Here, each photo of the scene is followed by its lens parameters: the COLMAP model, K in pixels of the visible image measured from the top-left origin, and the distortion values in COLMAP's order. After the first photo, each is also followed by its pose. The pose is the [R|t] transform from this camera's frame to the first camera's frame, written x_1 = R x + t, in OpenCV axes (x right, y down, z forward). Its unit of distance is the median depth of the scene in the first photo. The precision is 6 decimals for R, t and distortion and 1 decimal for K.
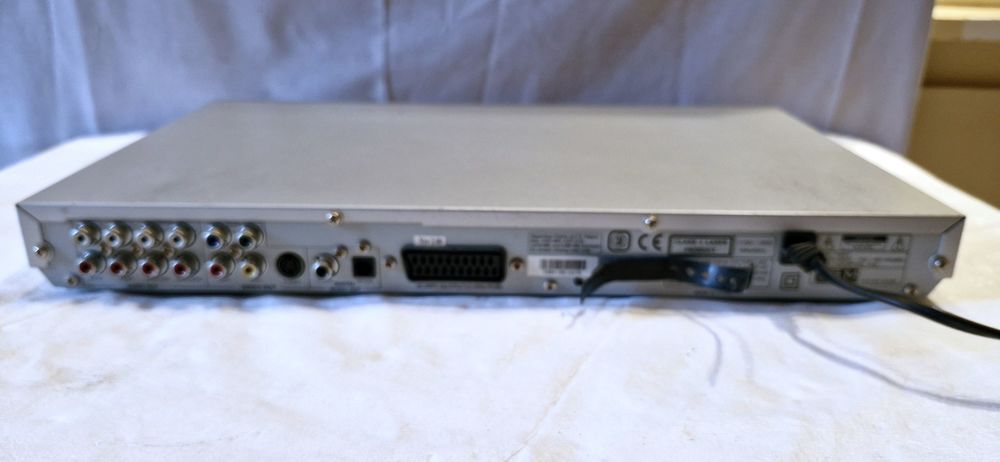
lens RADIAL K [[843.8, 0, 492.3], [0, 843.8, 226.8], [0, 0, 1]] dist [0.067913, -0.106900]
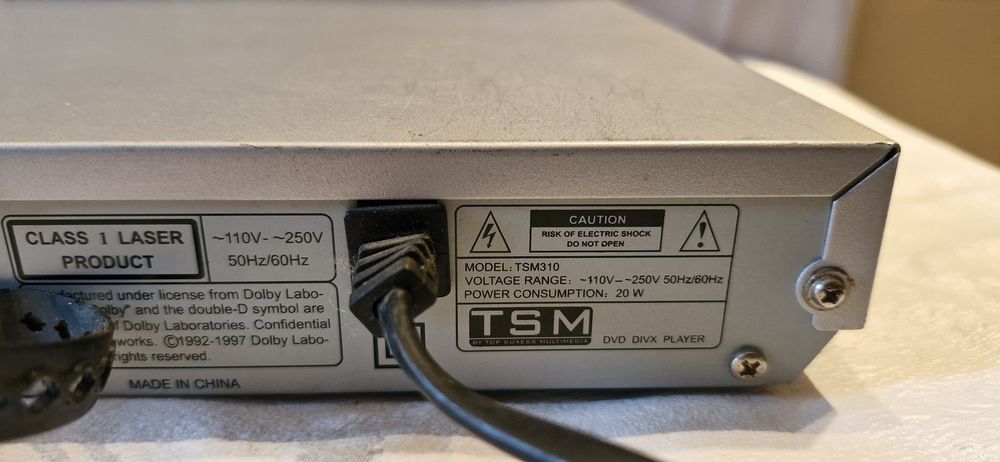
lens RADIAL K [[843.8, 0, 496.5], [0, 843.8, 233.5], [0, 0, 1]] dist [0.067913, -0.106900]
pose [[0.999190, -0.018156, 0.035926, 0.620914], [0.016677, 0.999018, 0.041051, 0.009242], [-0.036636, -0.040419, 0.998511, 1.086281]]
